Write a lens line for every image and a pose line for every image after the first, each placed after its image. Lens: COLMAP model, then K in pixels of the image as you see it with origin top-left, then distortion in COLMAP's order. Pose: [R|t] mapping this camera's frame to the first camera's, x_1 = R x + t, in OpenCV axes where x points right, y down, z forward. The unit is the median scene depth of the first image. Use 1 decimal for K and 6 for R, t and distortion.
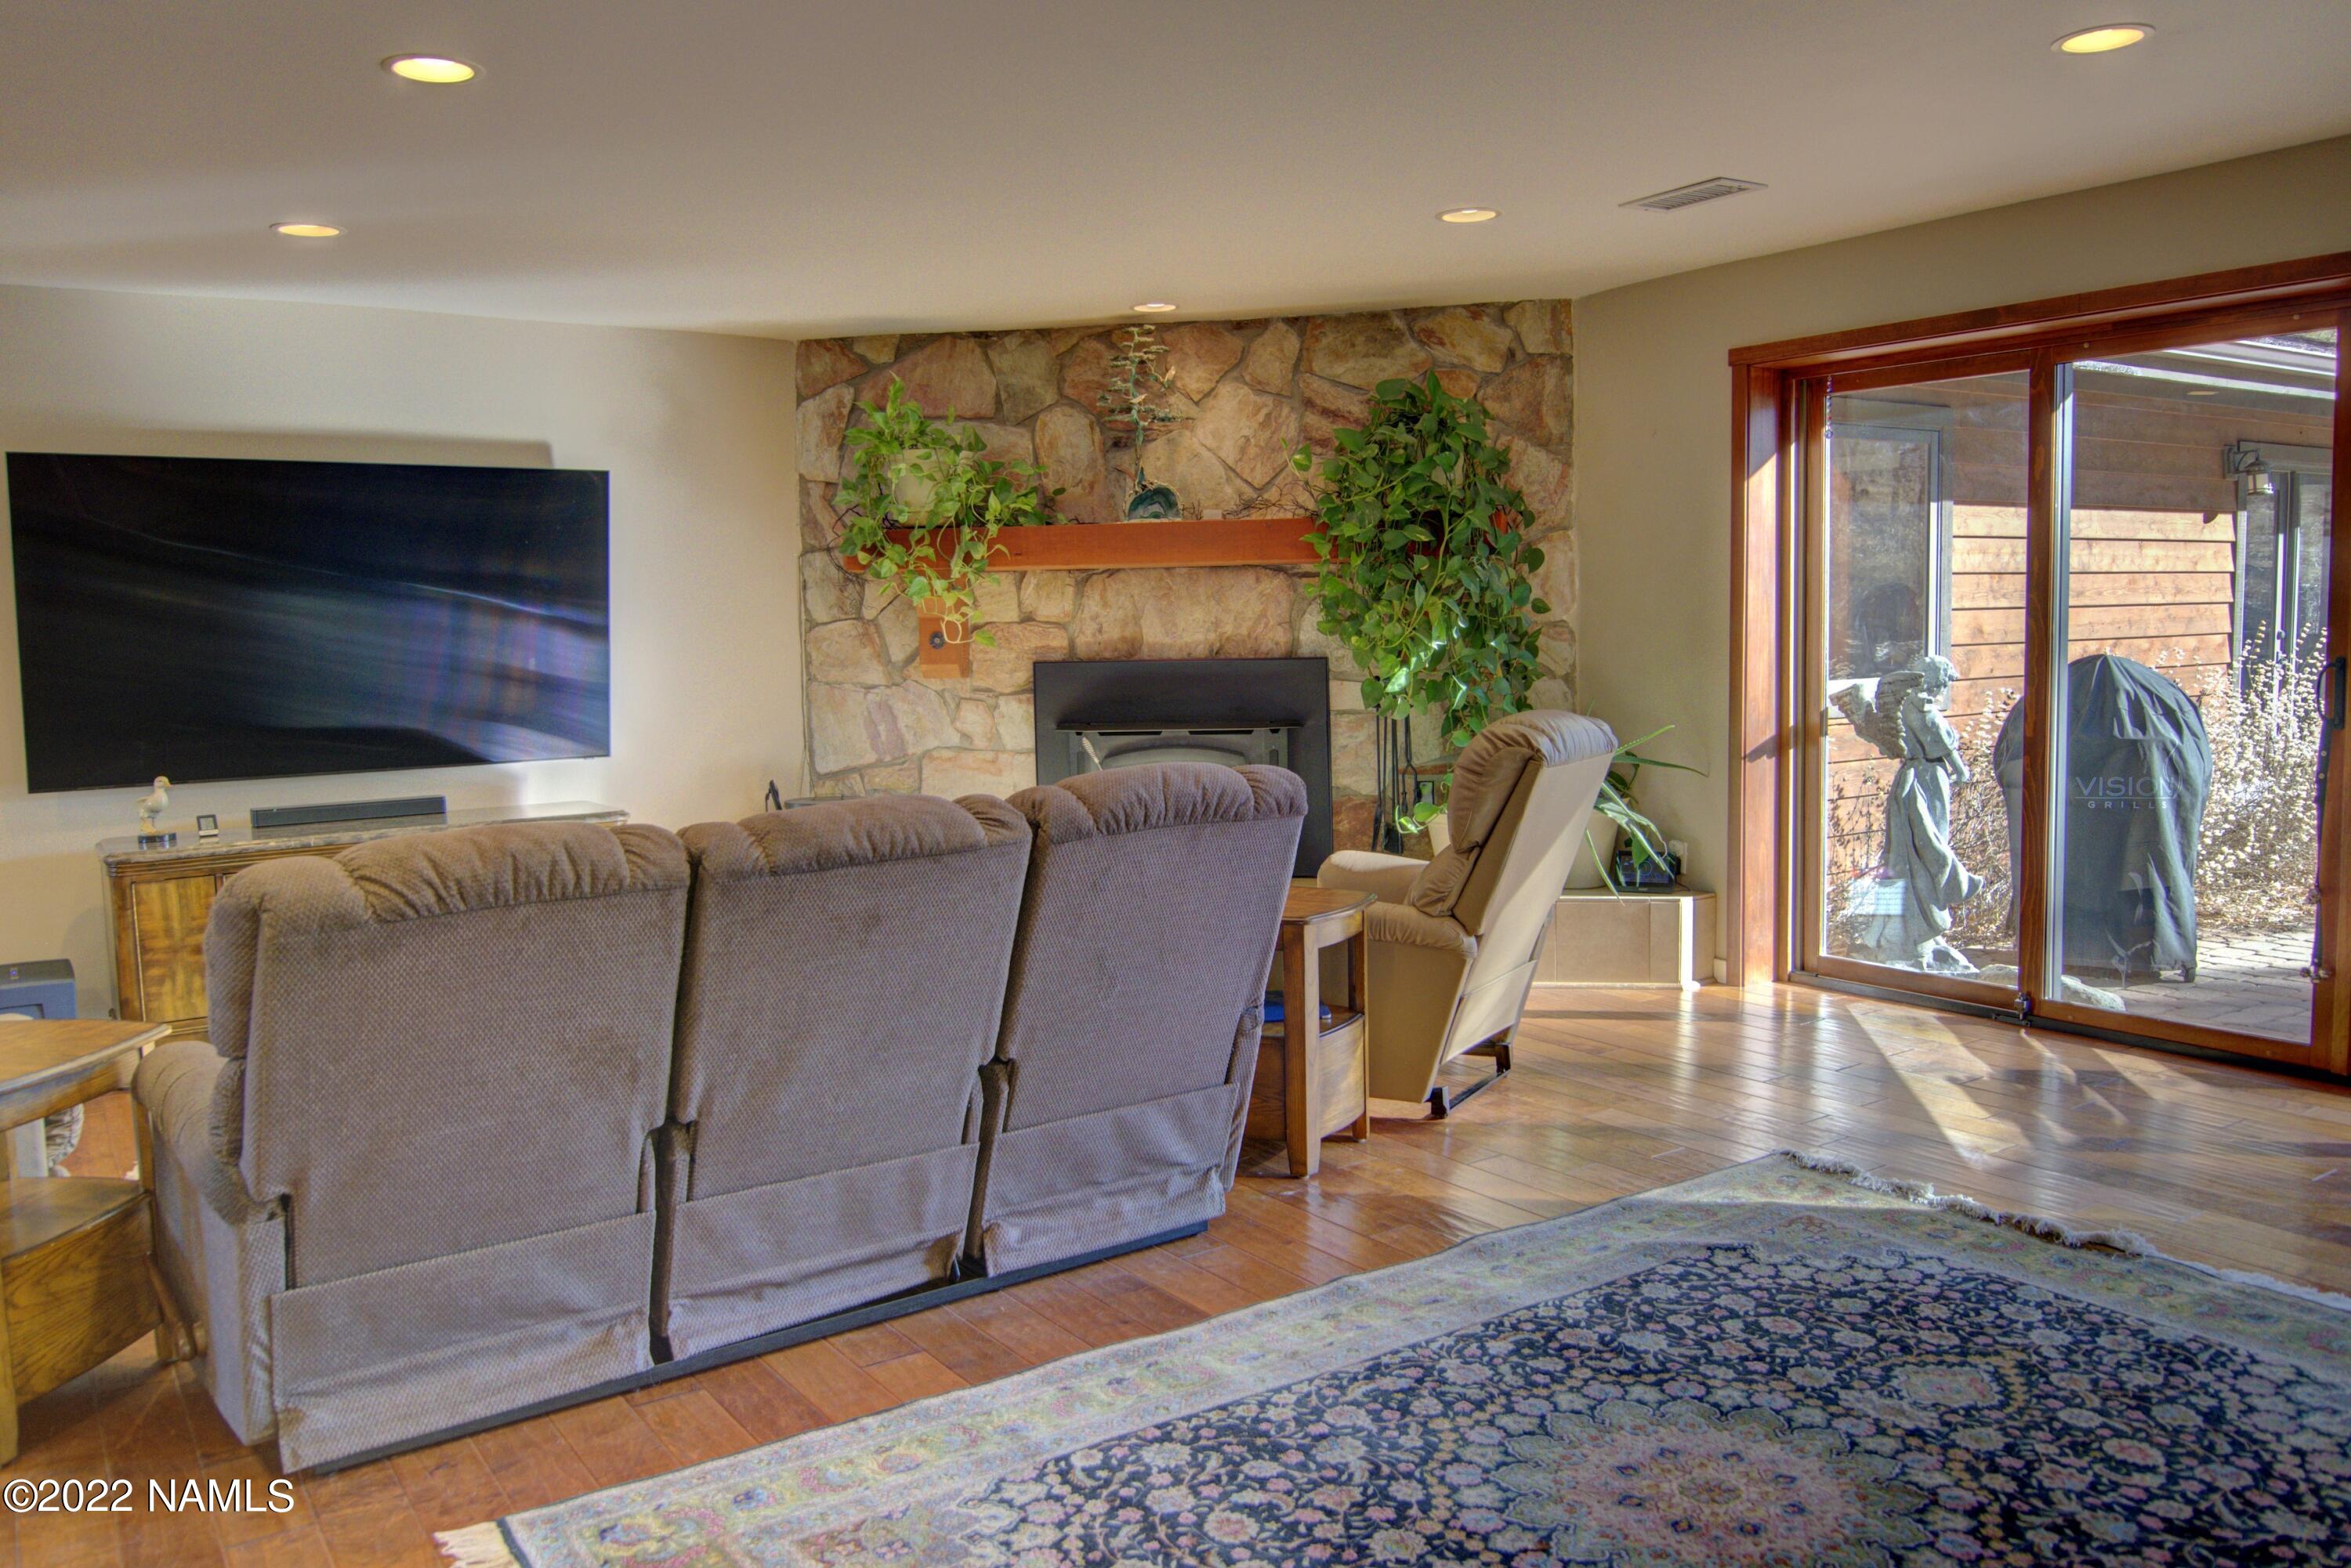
lens RADIAL K [[1760.2, 0, 1171.2], [0, 1760.2, 782.0], [0, 0, 1]] dist [-0.013934, -0.007374]
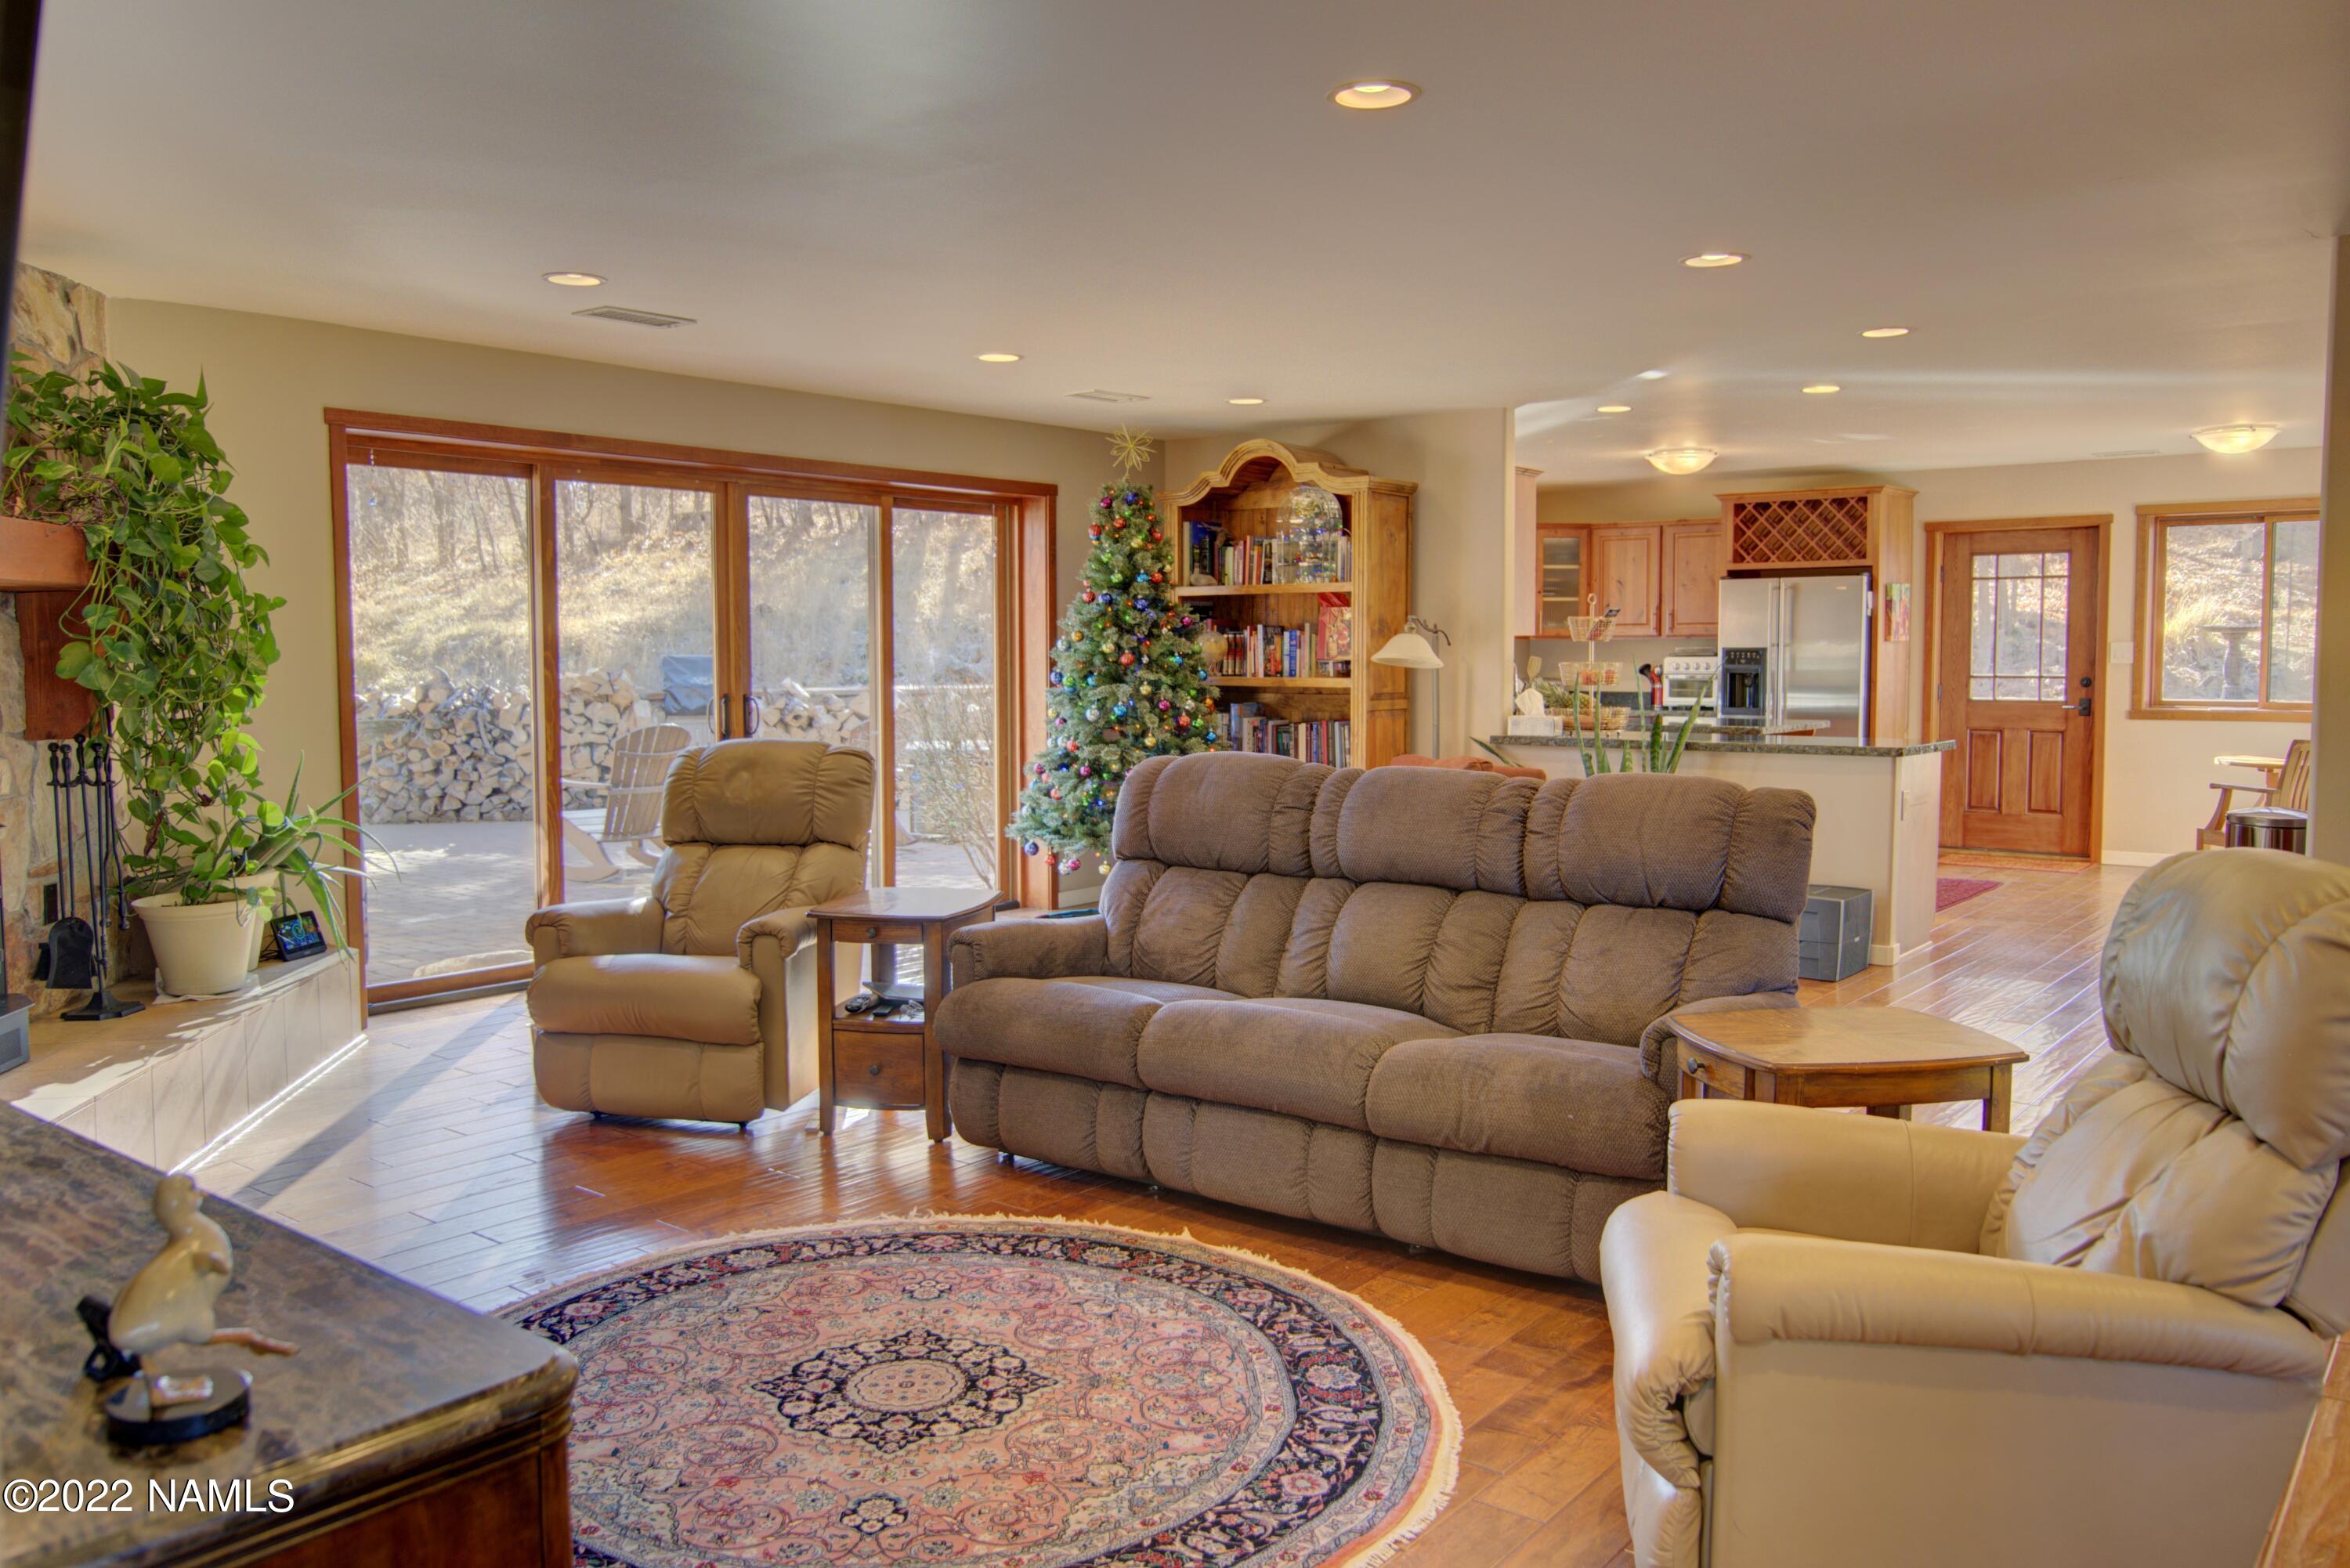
lens RADIAL K [[1759.4, 0, 1169.2], [0, 1759.4, 772.8], [0, 0, 1]] dist [-0.013934, -0.007374]
pose [[-0.295495, -0.043793, 0.954340, -0.717337], [0.098788, 0.992193, 0.076118, -0.057056], [-0.950223, 0.116770, -0.288862, 0.756146]]
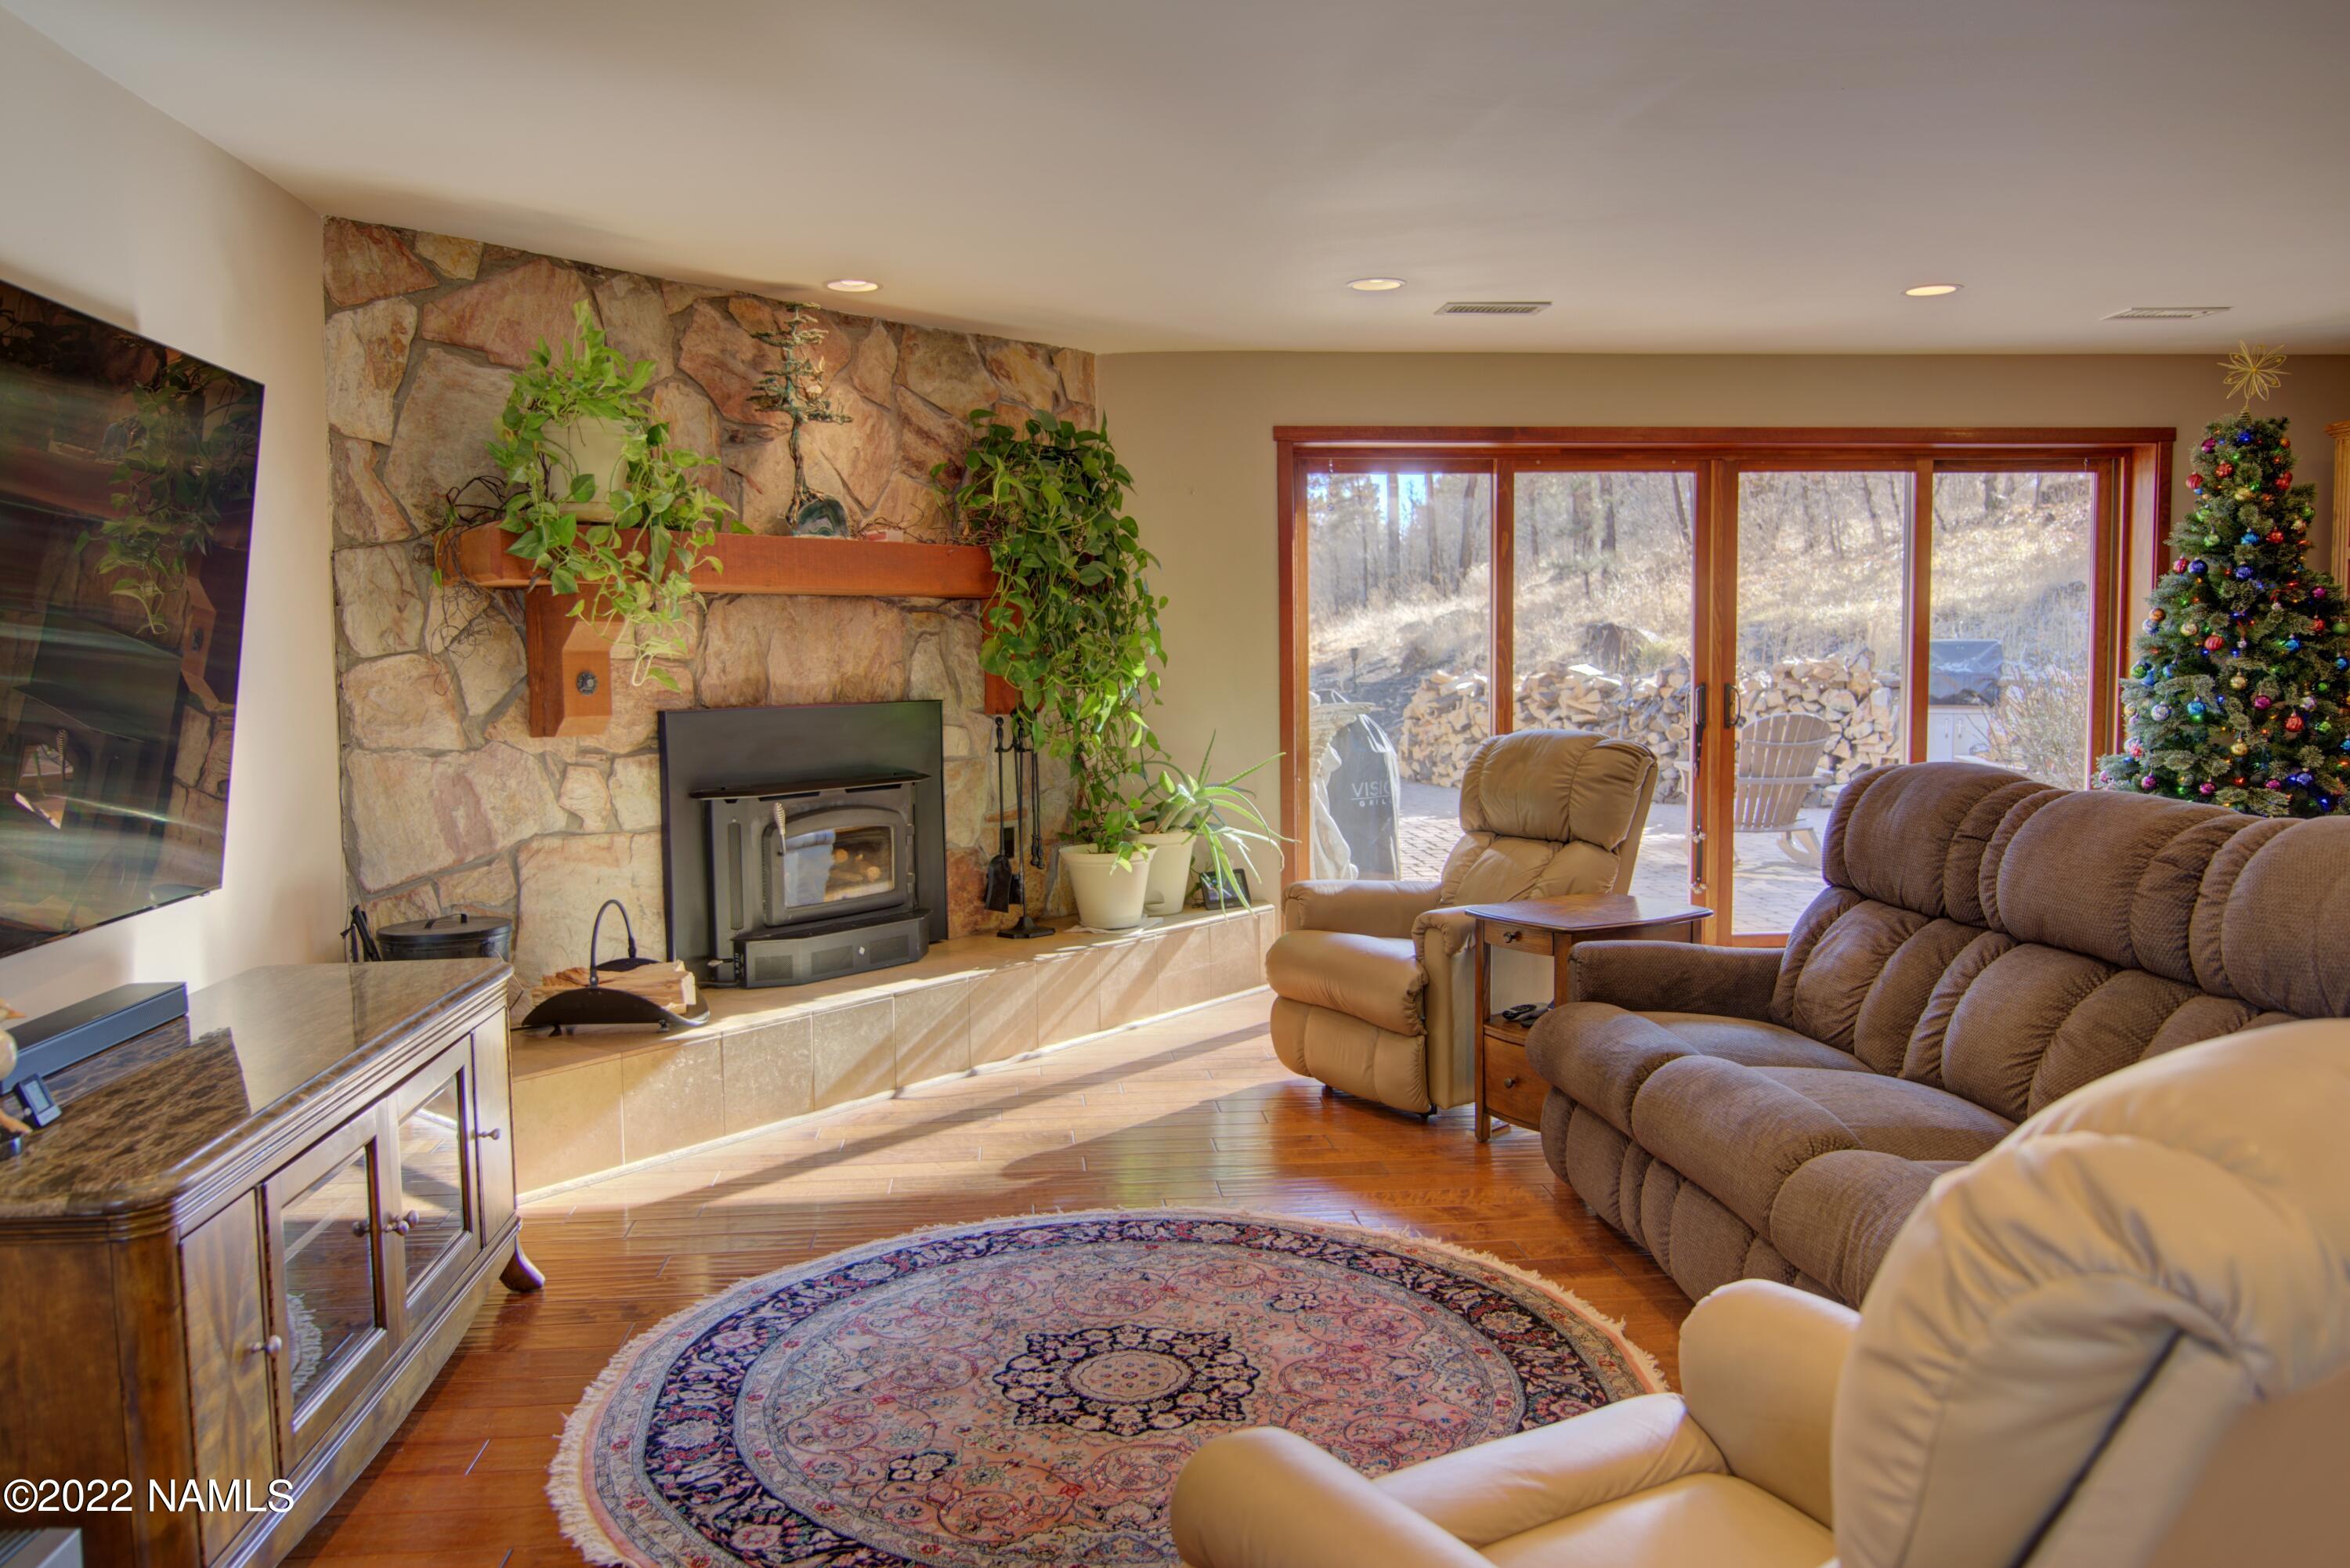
lens RADIAL K [[1759.4, 0, 1172.1], [0, 1759.4, 777.3], [0, 0, 1]] dist [-0.013934, -0.007374]
pose [[0.483292, -0.049497, 0.874059, -0.653892], [0.084607, 0.996368, 0.009642, -0.029277], [-0.871361, 0.069292, 0.485724, 0.454500]]
